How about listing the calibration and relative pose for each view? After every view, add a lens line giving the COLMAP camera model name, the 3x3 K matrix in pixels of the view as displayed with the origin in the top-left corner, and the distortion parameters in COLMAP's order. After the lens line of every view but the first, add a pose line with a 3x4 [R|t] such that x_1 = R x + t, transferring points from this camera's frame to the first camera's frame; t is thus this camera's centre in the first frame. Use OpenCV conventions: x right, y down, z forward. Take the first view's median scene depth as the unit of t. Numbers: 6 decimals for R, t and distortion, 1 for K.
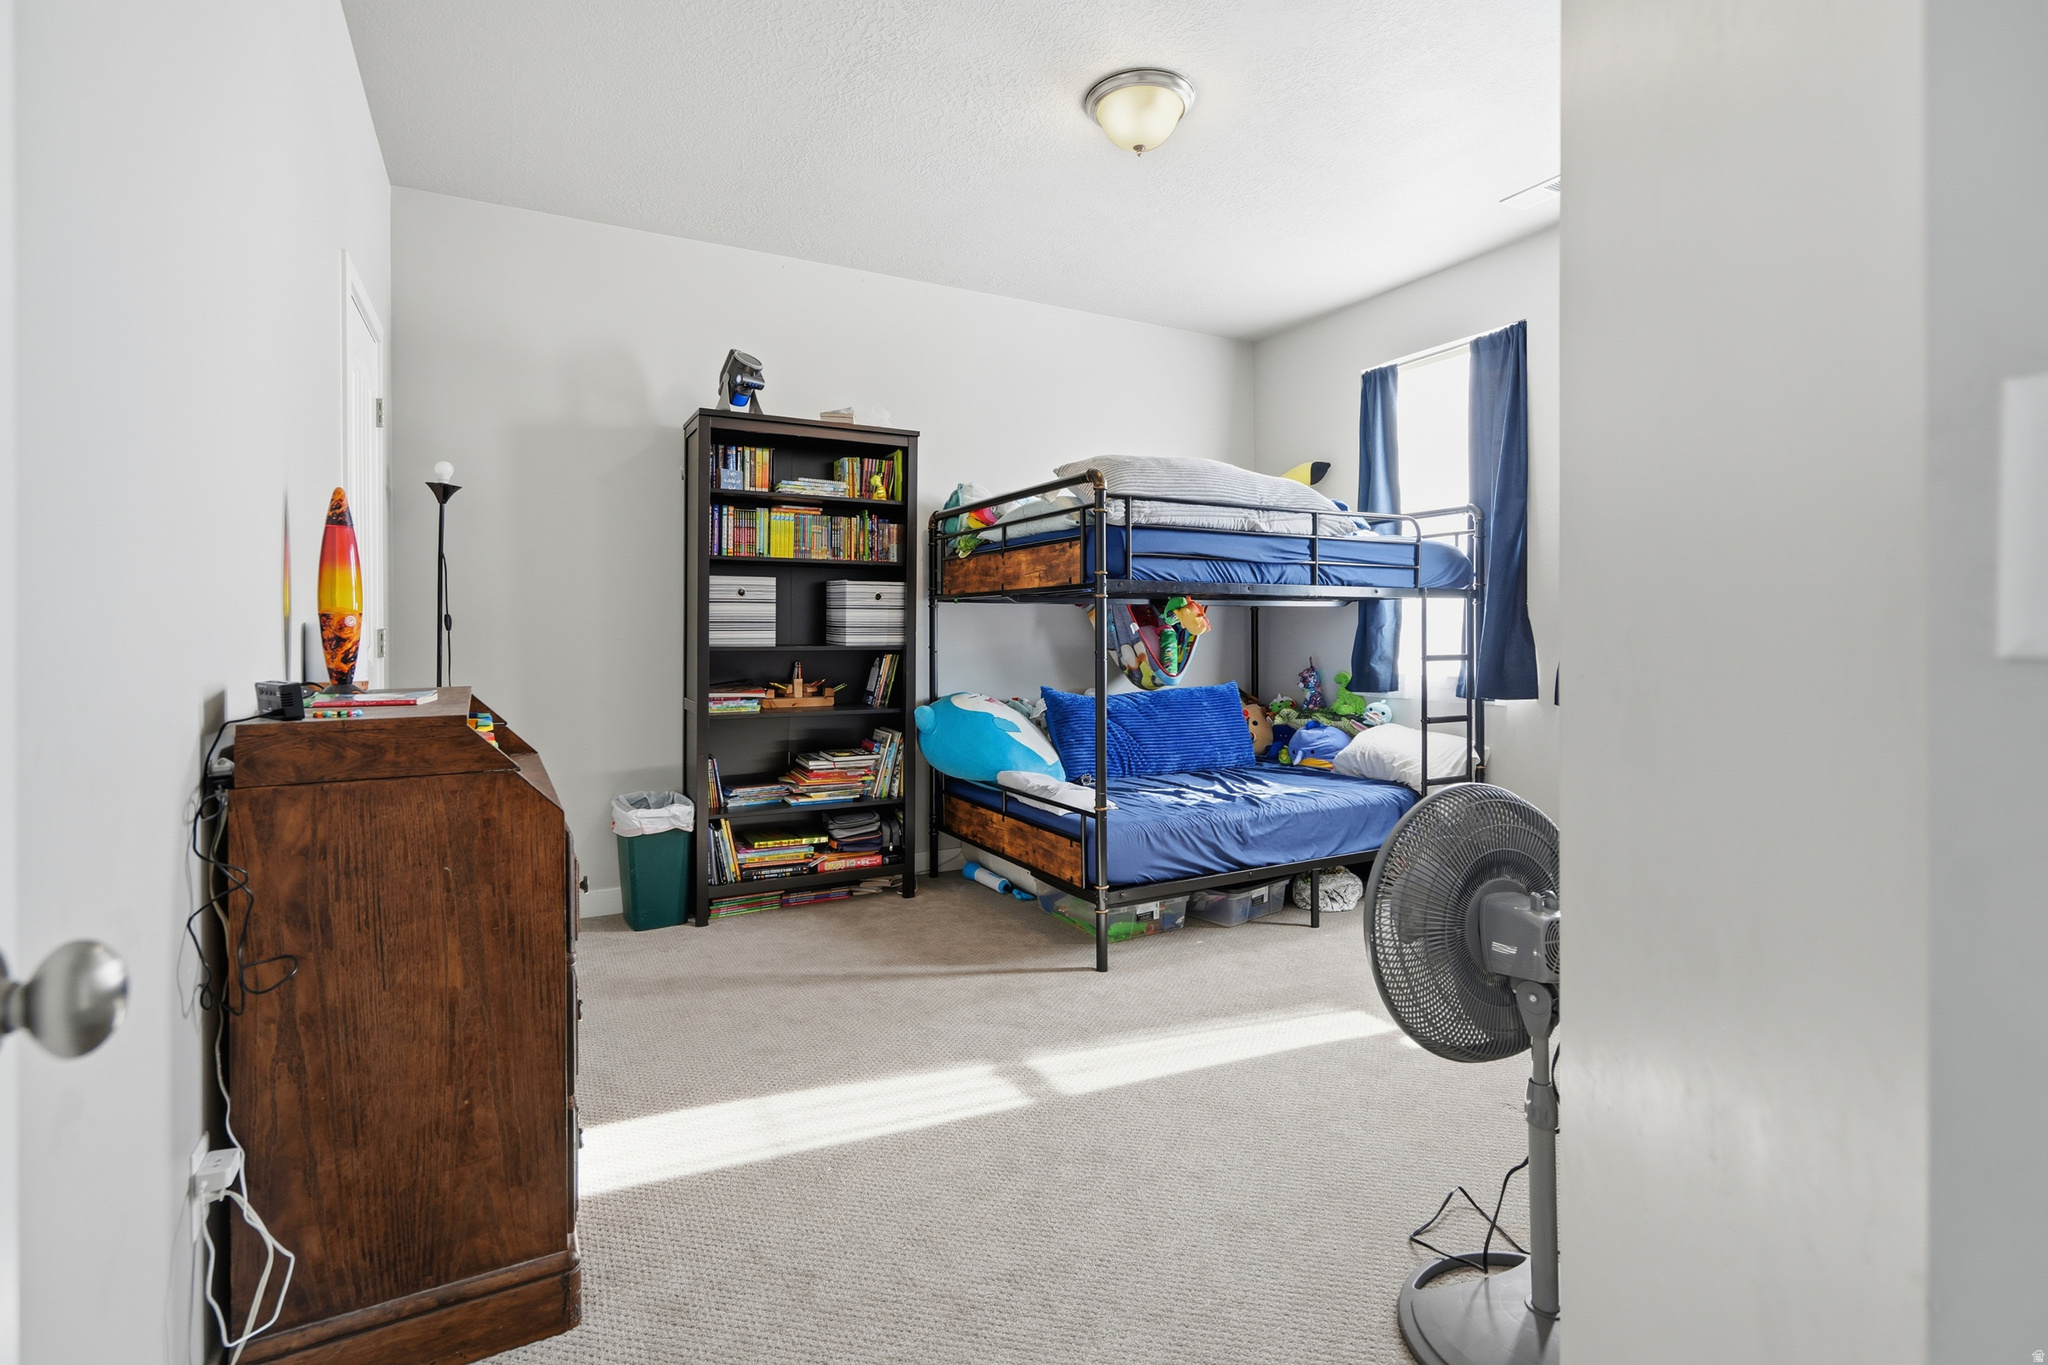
lens RADIAL K [[963.7, 0, 1022.4], [0, 963.7, 676.0], [0, 0, 1]] dist [-0.001383, 0.001015]
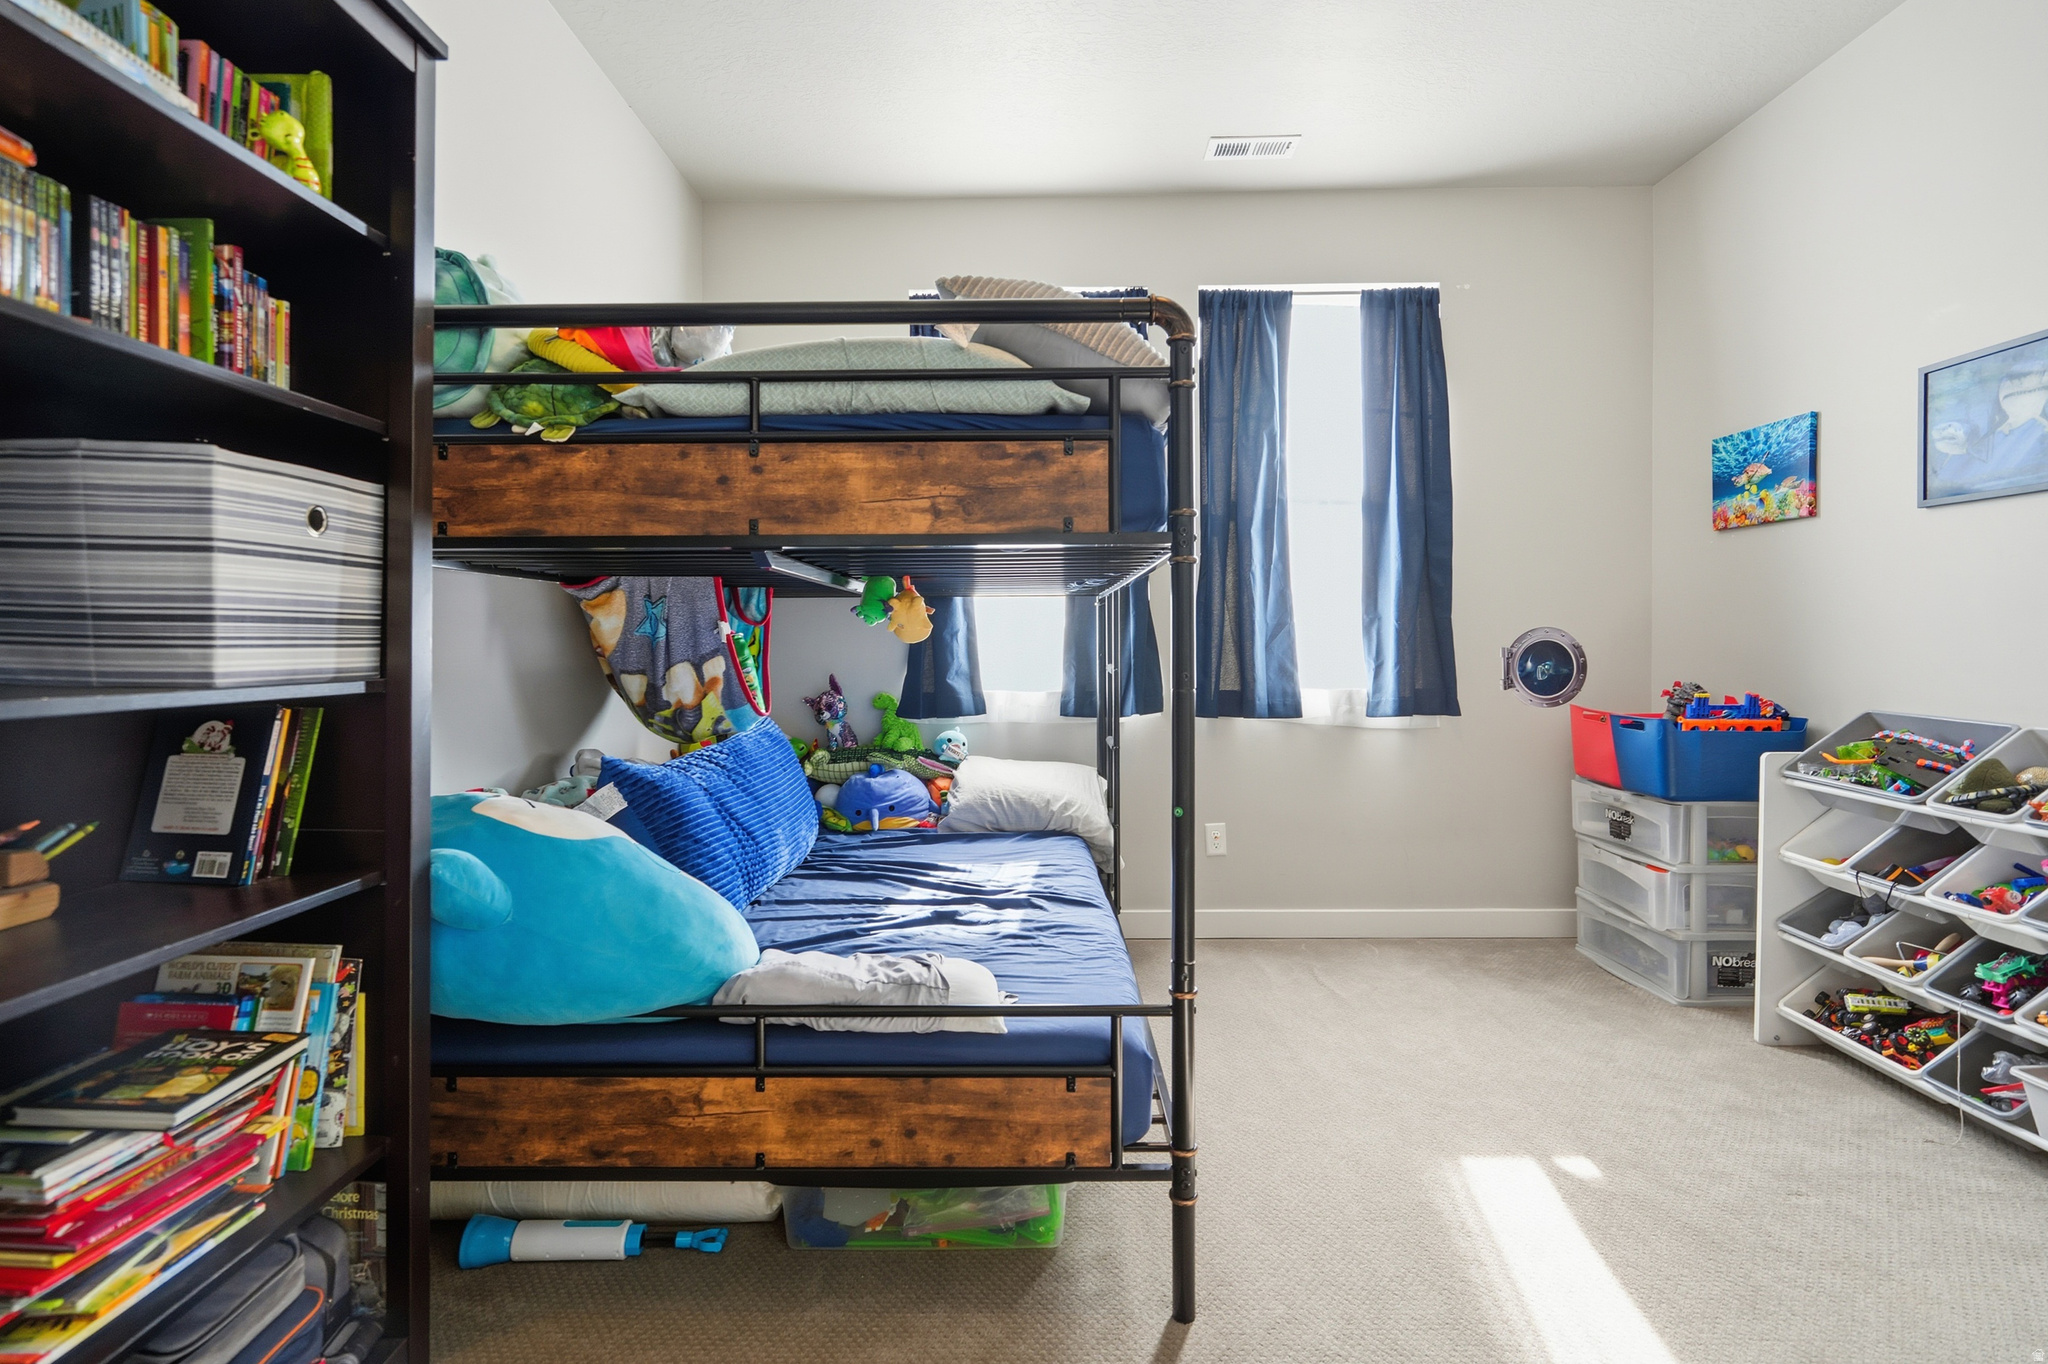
lens RADIAL K [[942.1, 0, 1026.7], [0, 942.1, 663.8], [0, 0, 1]] dist [-0.022068, 0.000642]
pose [[0.473897, -0.022154, 0.880301, -0.304561], [0.045188, 0.998978, 0.000814, -0.027570], [-0.879420, 0.039393, 0.474414, 0.674969]]
